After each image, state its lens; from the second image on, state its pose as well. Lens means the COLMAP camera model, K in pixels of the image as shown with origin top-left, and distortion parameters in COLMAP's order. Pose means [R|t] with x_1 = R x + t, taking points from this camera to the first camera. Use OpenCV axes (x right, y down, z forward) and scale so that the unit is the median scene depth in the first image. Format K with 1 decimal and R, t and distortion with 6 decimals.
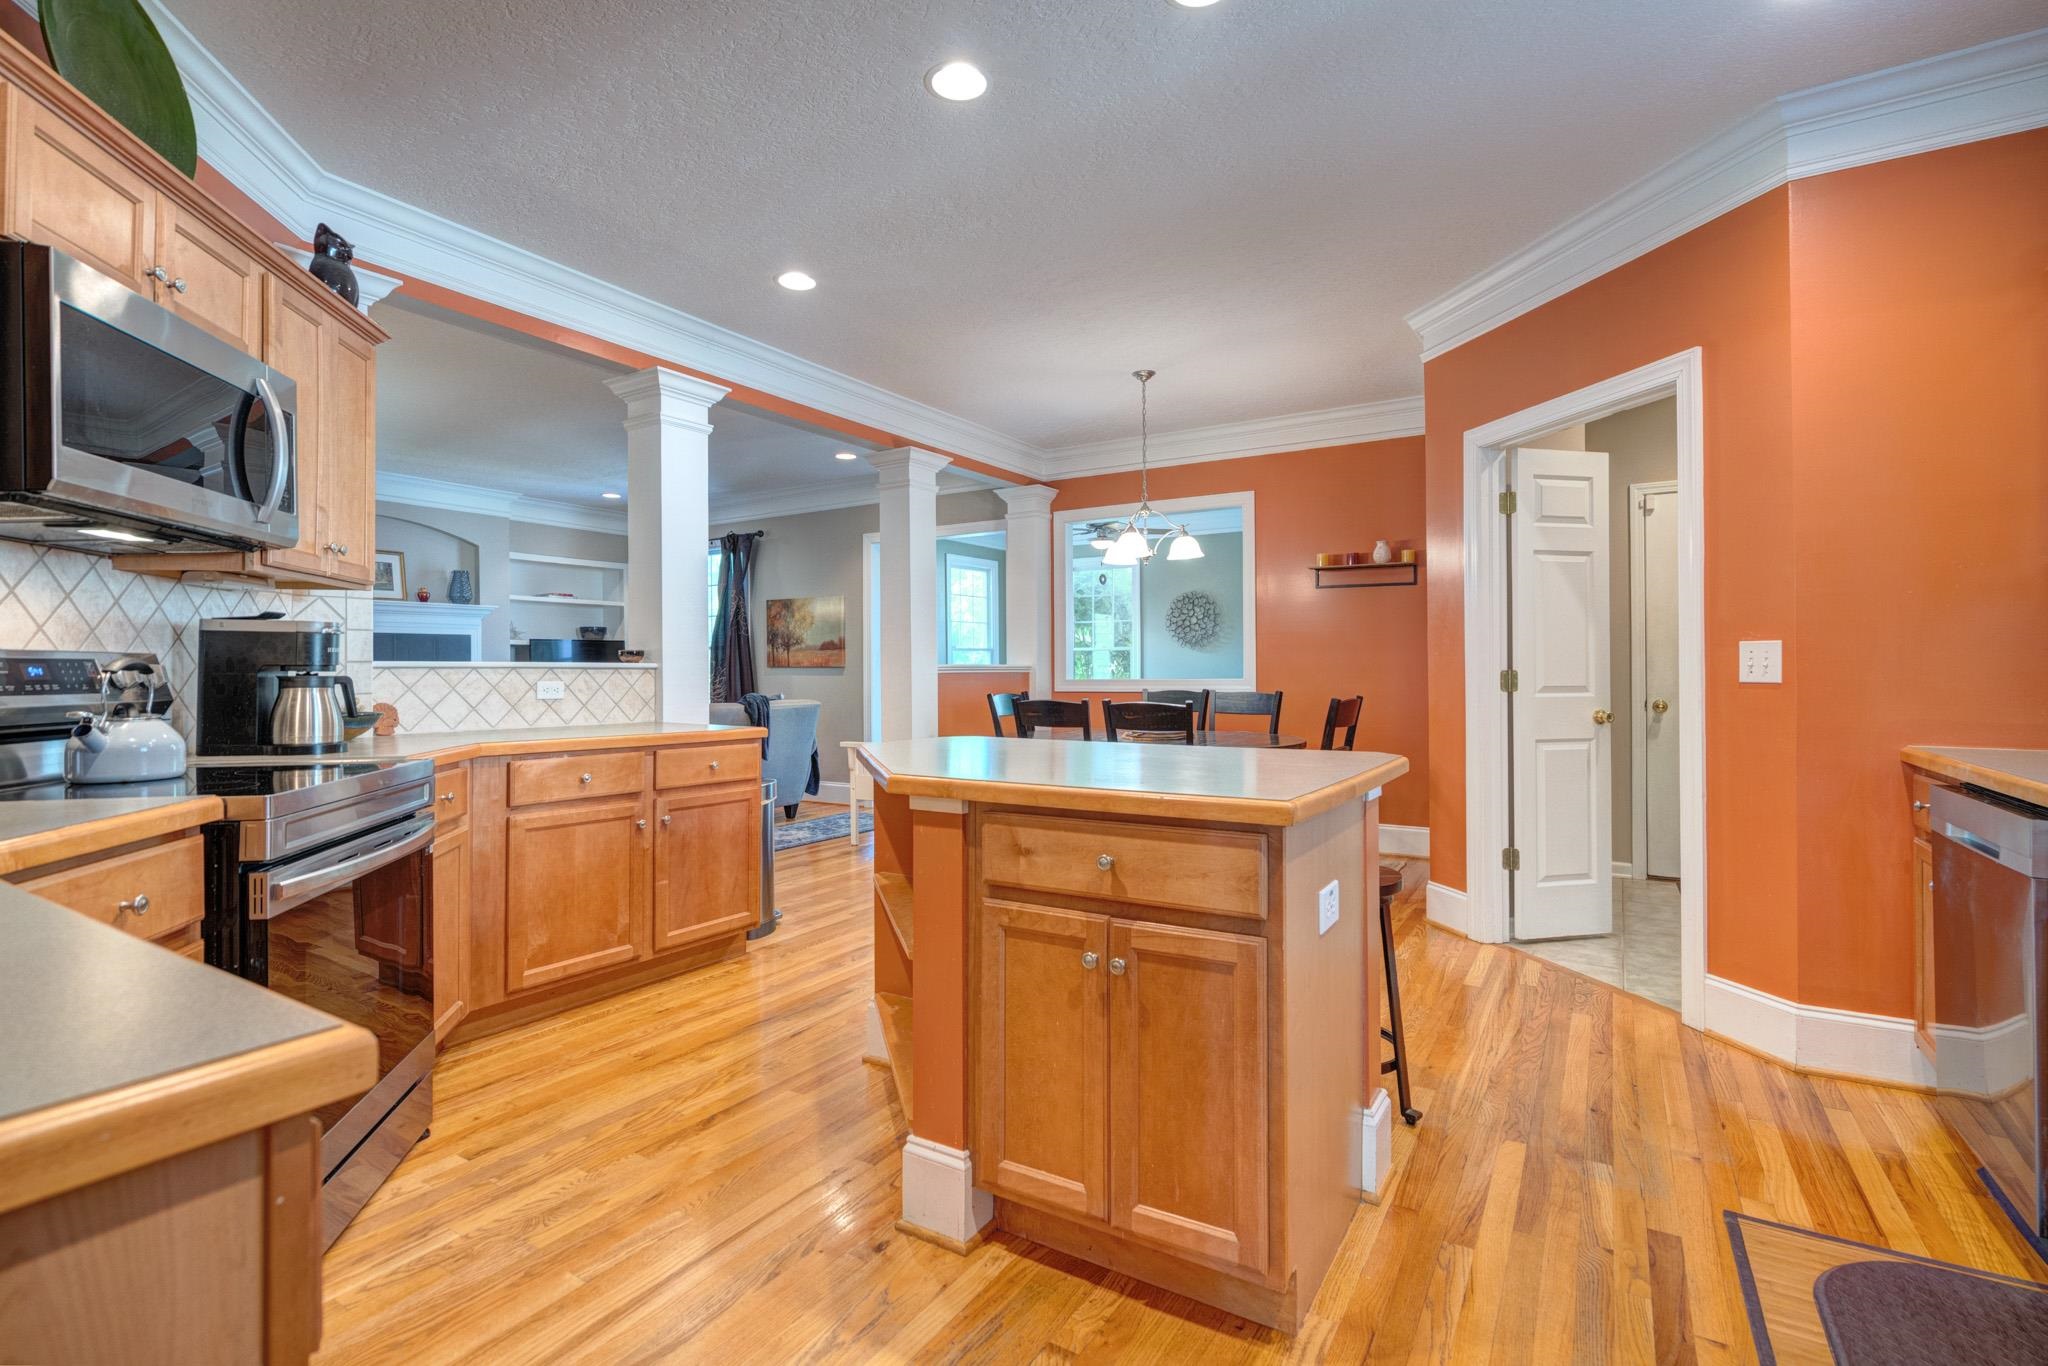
lens RADIAL K [[951.2, 0, 1022.5], [0, 951.2, 668.7], [0, 0, 1]] dist [0.001554, 0.000707]
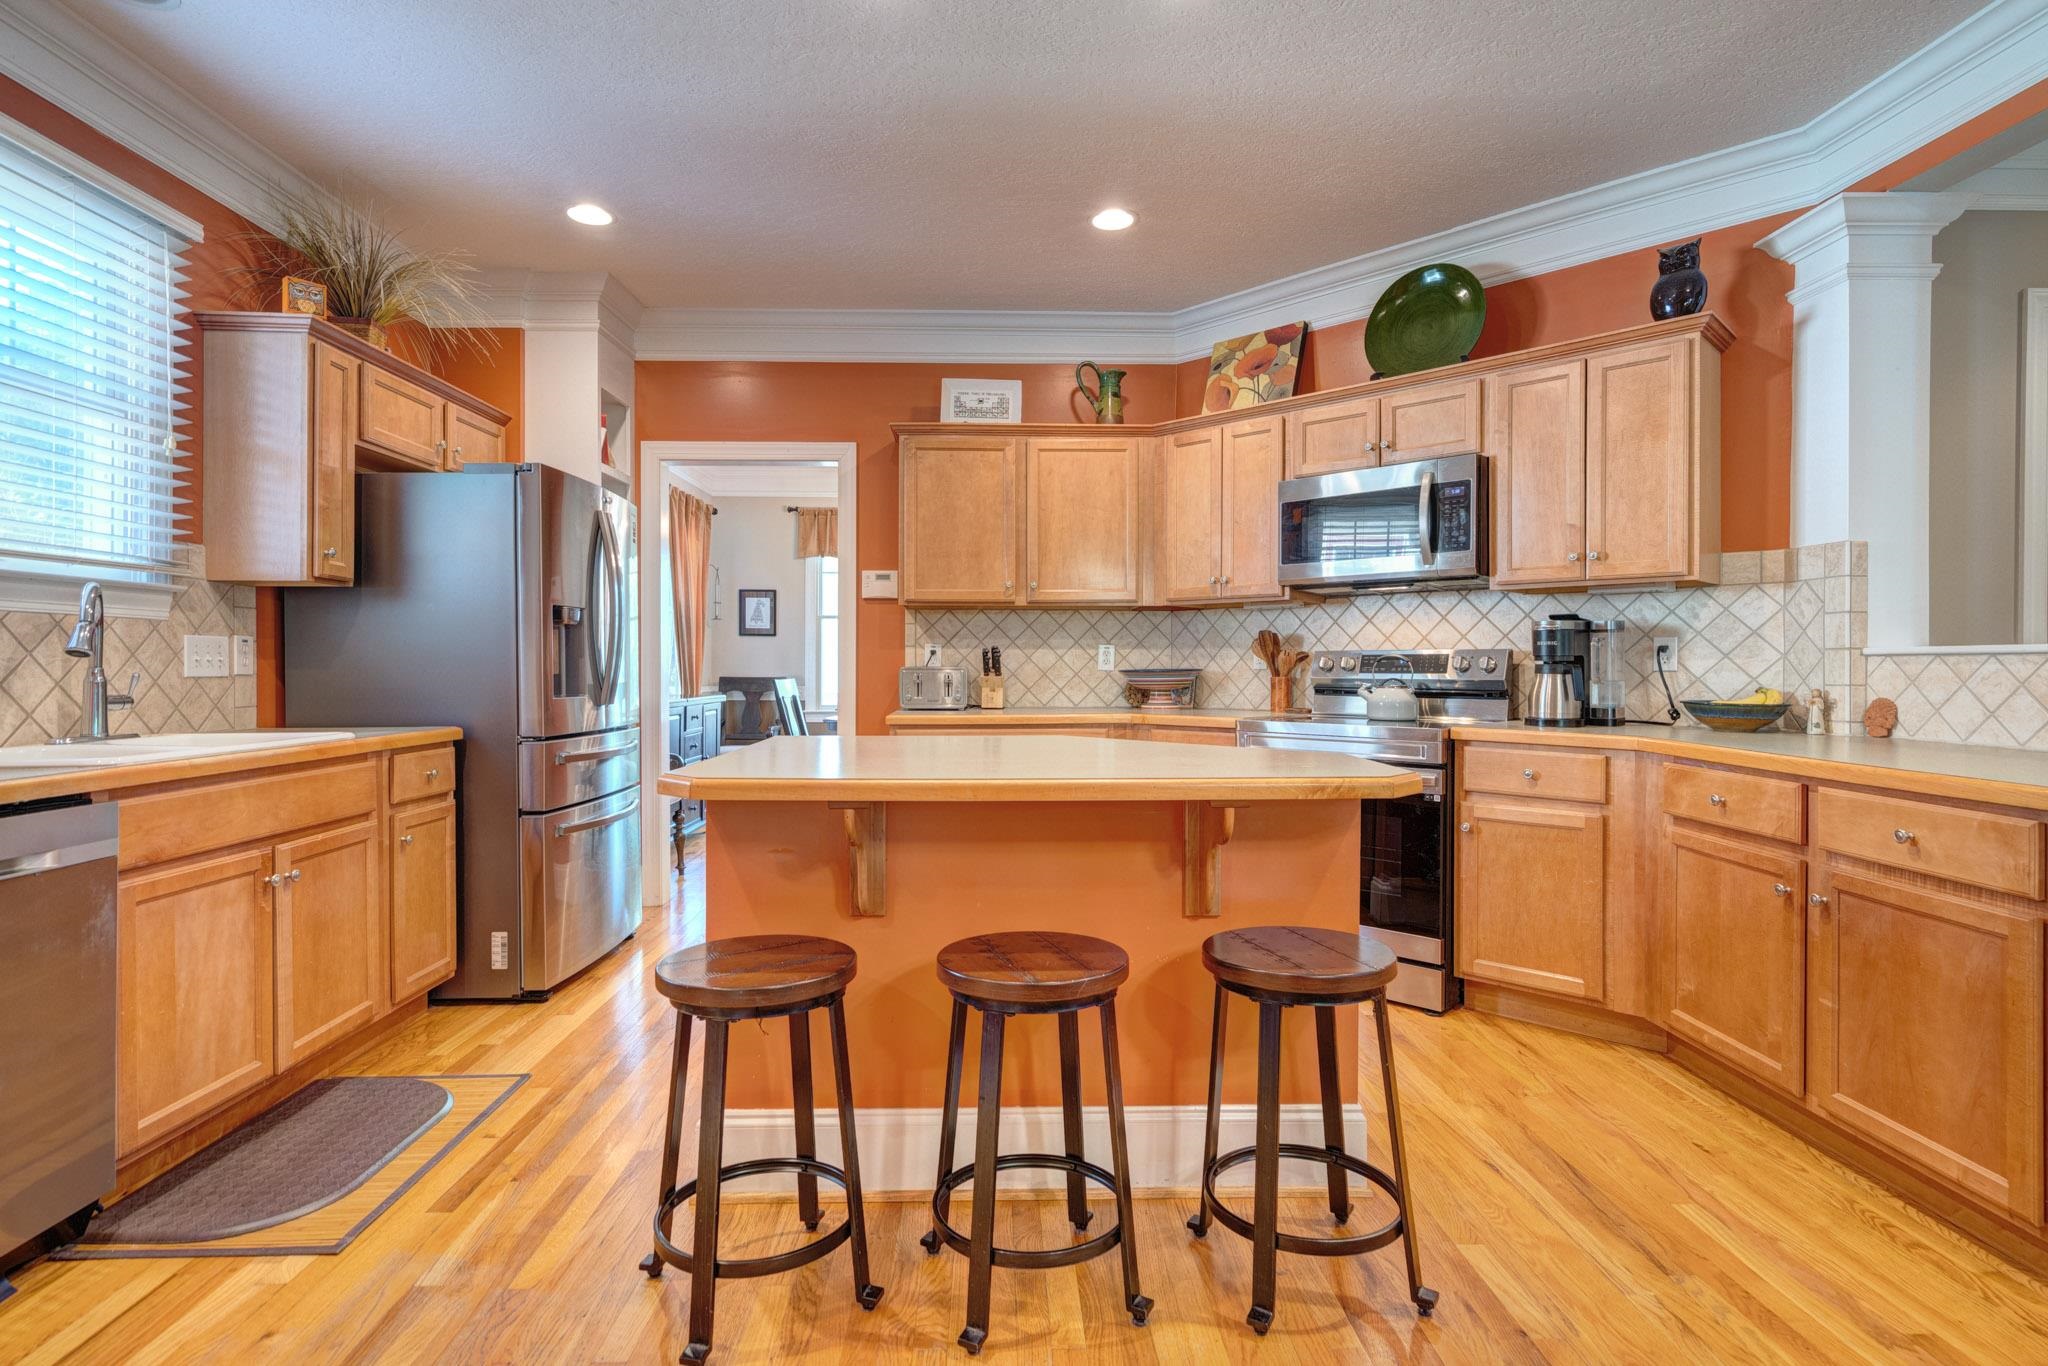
lens RADIAL K [[1047.0, 0, 1008.6], [0, 1047.0, 666.1], [0, 0, 1]] dist [0.005533, 0.001127]
pose [[-0.842106, 0.003875, -0.539298, 0.363503], [0.003445, 0.999992, 0.001806, 0.003441], [0.539301, -0.000336, -0.842113, 1.082646]]
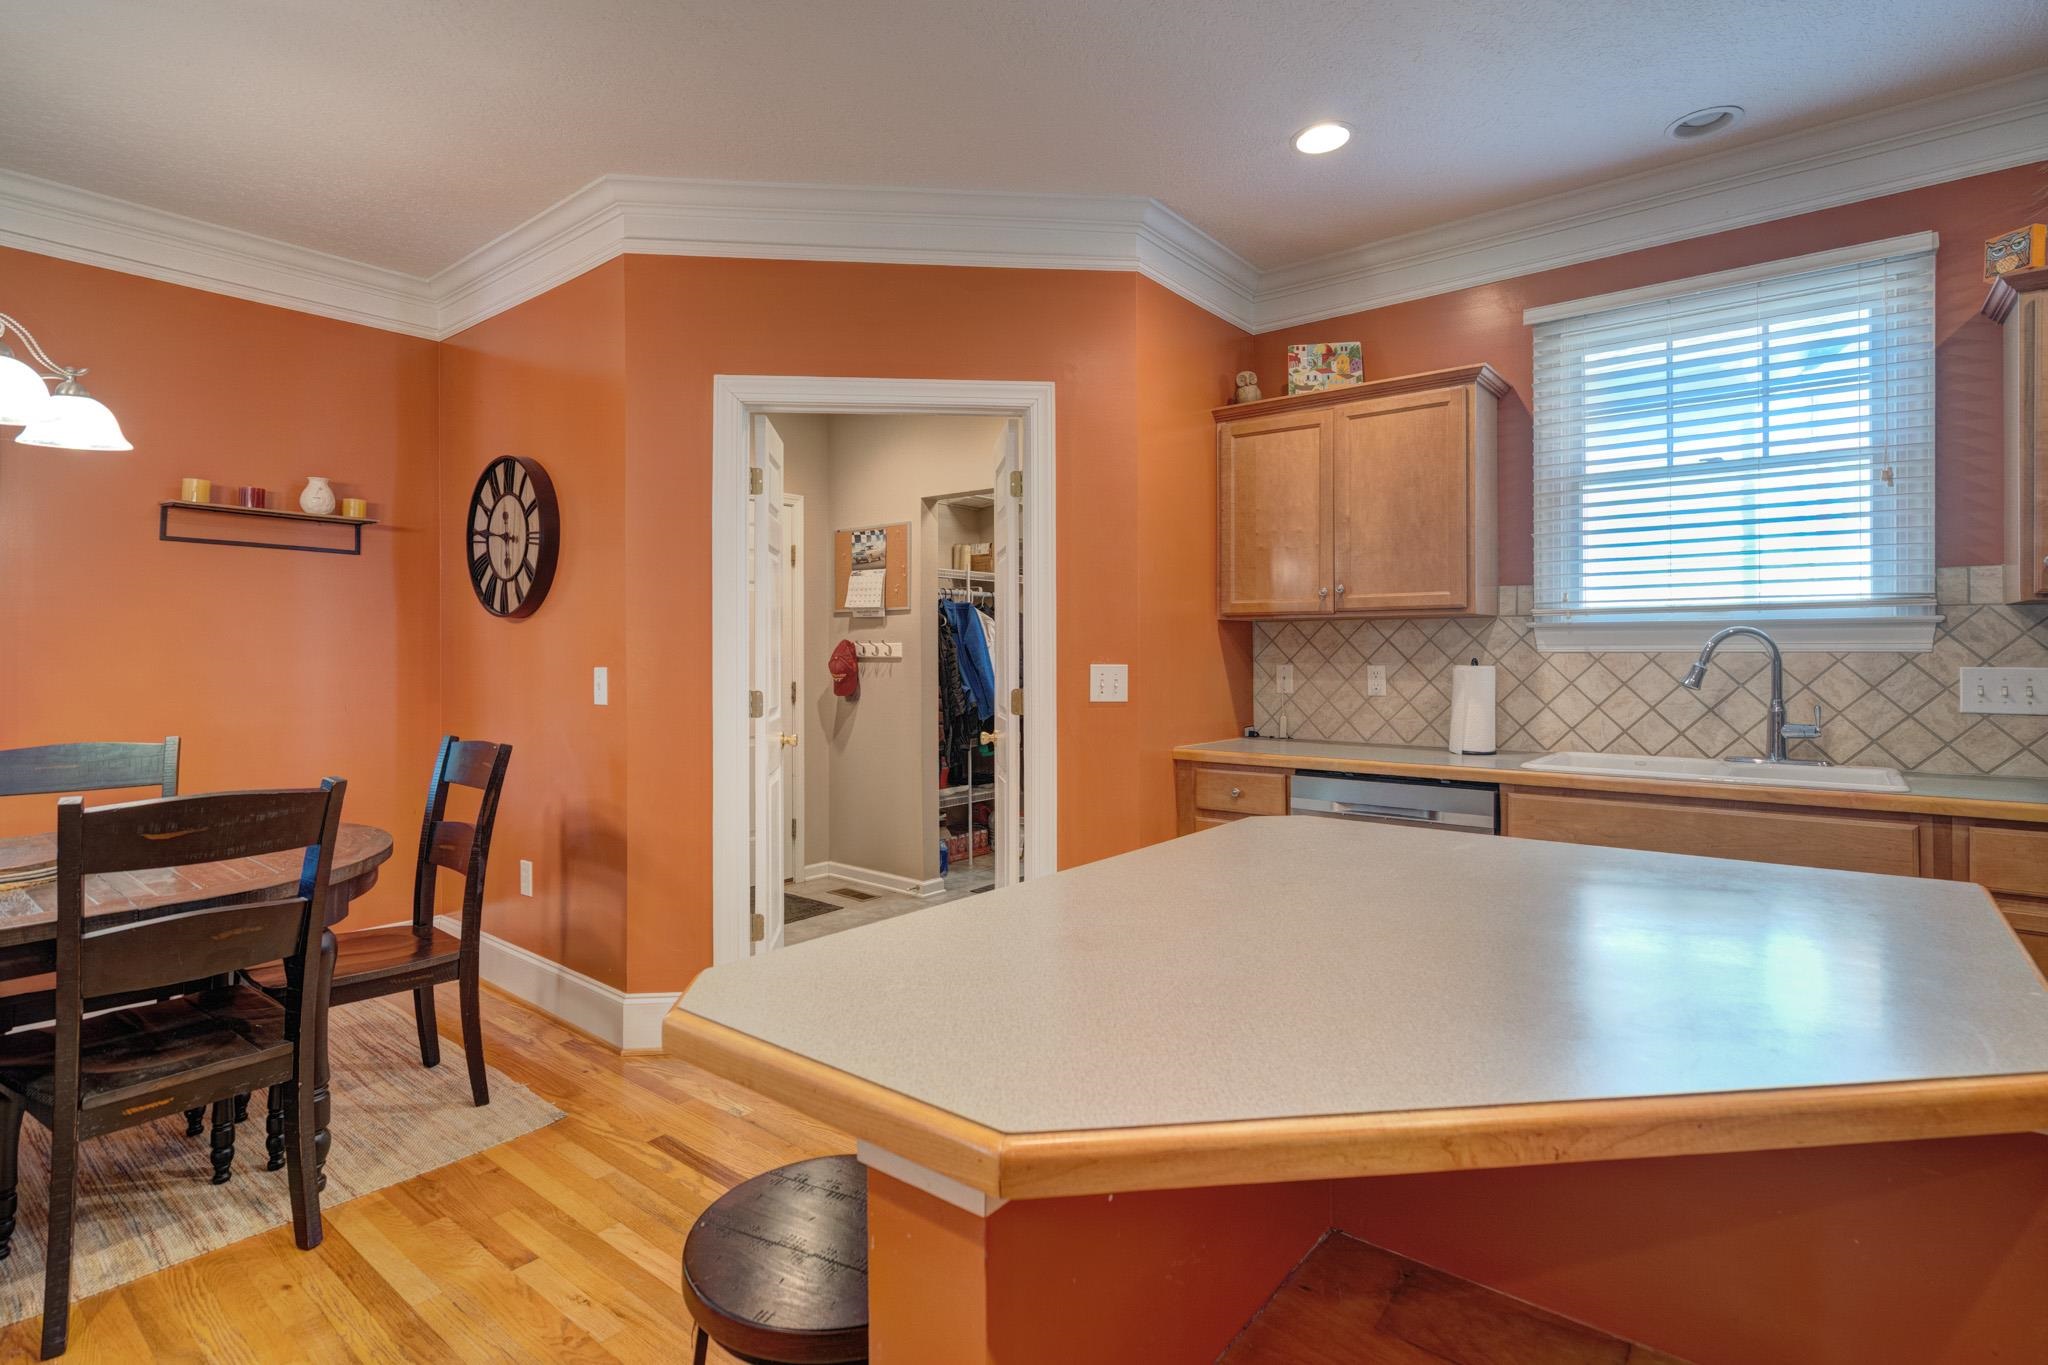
lens RADIAL K [[992.0, 0, 1024.7], [0, 992.0, 643.3], [0, 0, 1]] dist [0.001678, 0.000863]
pose [[0.123476, 0.014224, 0.992246, -0.280562], [0.000168, 0.999897, -0.014354, -0.026014], [-0.992348, 0.001939, 0.123461, 0.662522]]
